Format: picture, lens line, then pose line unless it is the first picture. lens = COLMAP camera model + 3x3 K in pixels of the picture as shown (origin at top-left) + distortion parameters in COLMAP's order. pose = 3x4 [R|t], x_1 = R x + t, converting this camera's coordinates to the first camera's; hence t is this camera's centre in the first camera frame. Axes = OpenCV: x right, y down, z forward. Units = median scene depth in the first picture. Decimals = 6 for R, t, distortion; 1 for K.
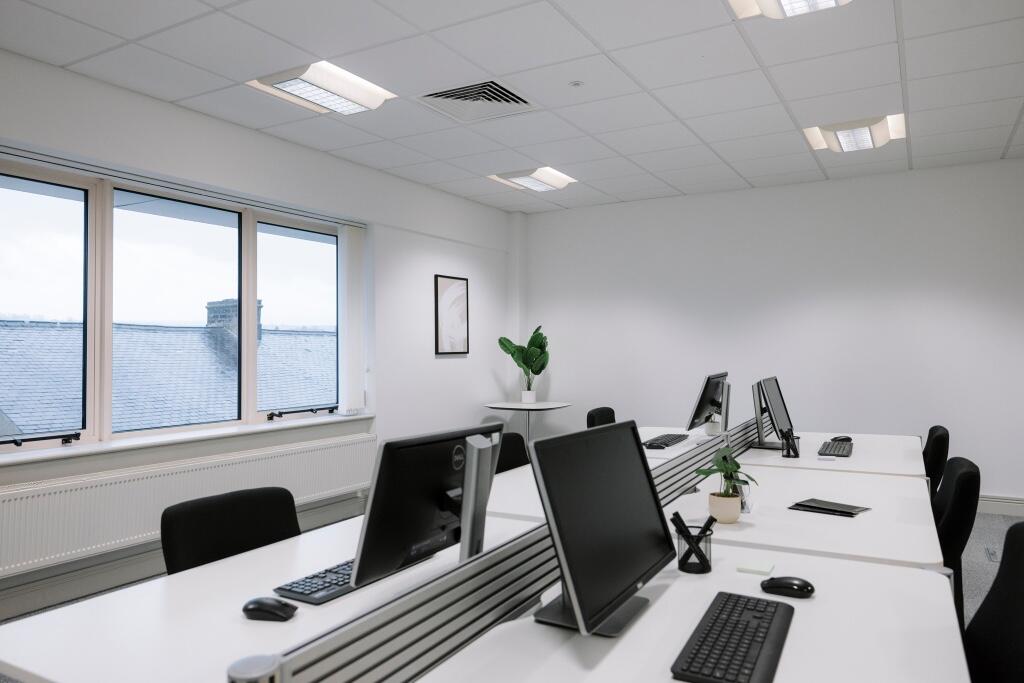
lens RADIAL K [[715.2, 0, 487.3], [0, 715.2, 329.3], [0, 0, 1]] dist [-0.000865, 0.003047]
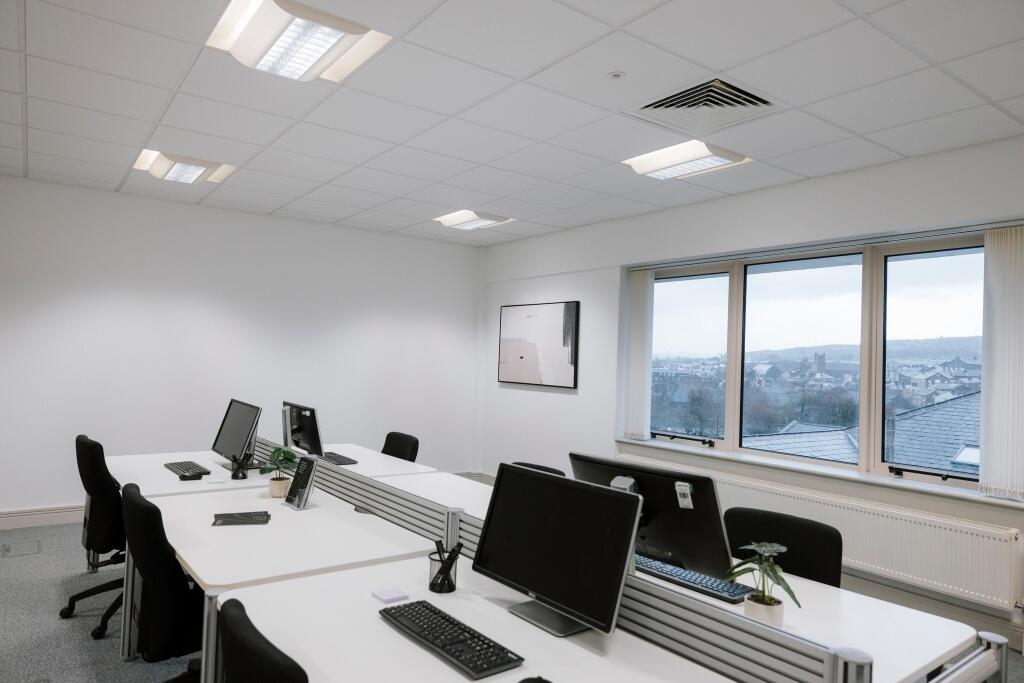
lens RADIAL K [[668.1, 0, 502.5], [0, 668.1, 338.4], [0, 0, 1]] dist [-0.005648, 0.000567]
pose [[-0.399030, -0.039838, -0.916072, 0.596073], [-0.011947, 0.999197, -0.038249, -0.004695], [0.916860, -0.004318, -0.399186, 0.805463]]
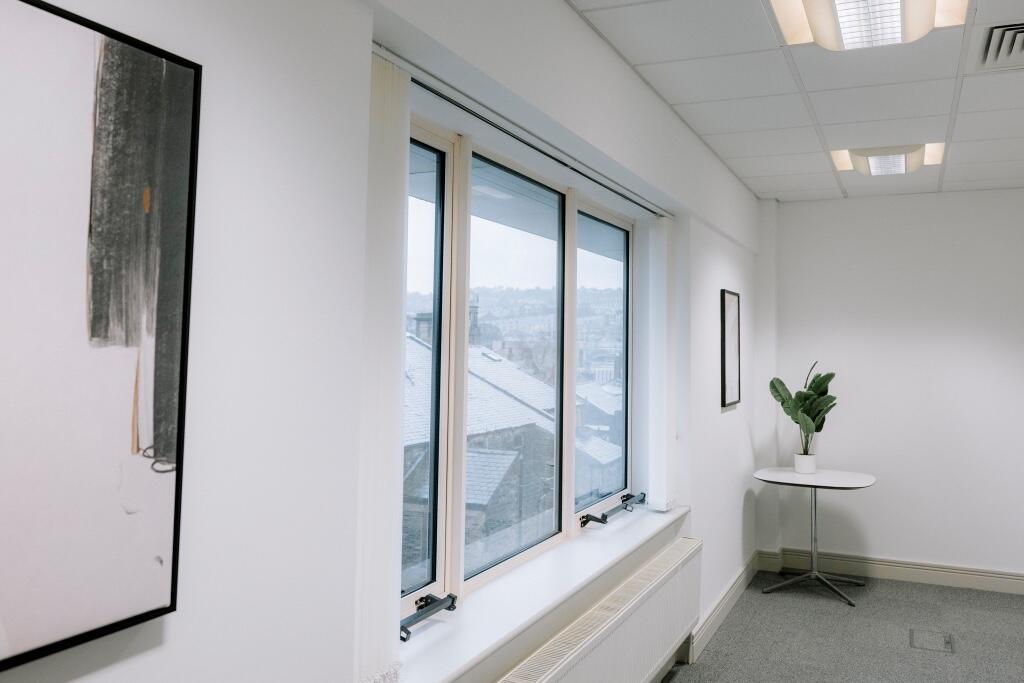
lens RADIAL K [[866.9, 0, 479.5], [0, 866.9, 290.7], [0, 0, 1]] dist [-0.019903, -0.009244]
pose [[0.995687, 0.026924, 0.088785, -0.423507], [-0.023548, 0.998967, -0.038852, -0.042587], [-0.089739, 0.036593, 0.995293, 0.227729]]
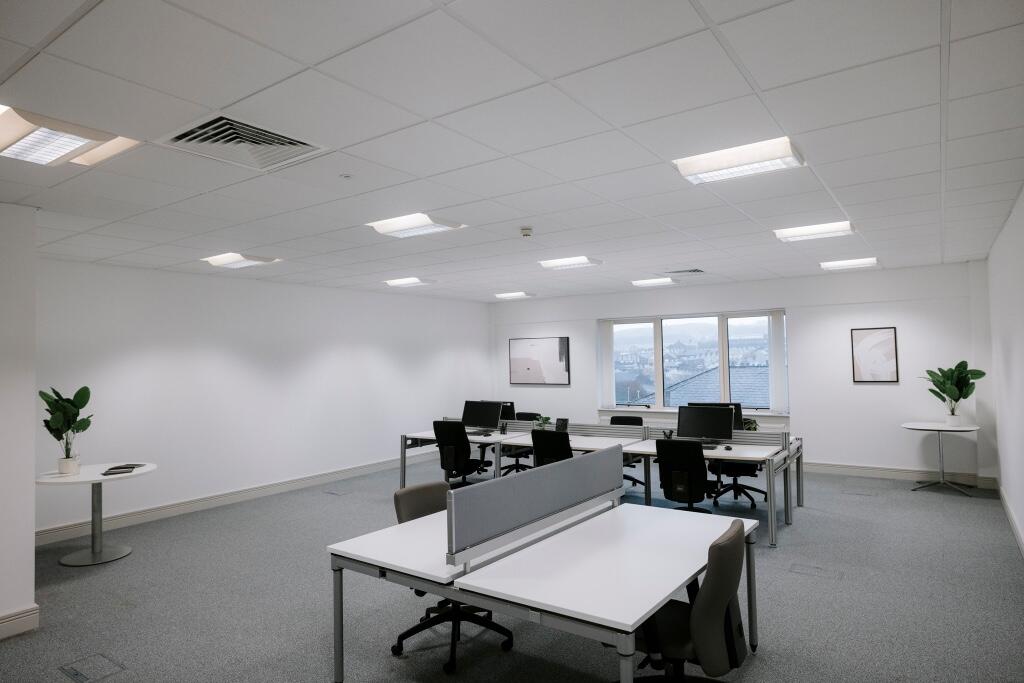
lens RADIAL K [[594.7, 0, 523.1], [0, 594.7, 342.2], [0, 0, 1]] dist [0.009421, 0.000904]
pose [[-0.070881, -0.022968, -0.997220, 1.360561], [0.046689, 0.998563, -0.026318, -0.053328], [0.996391, -0.048424, -0.069707, 0.461094]]
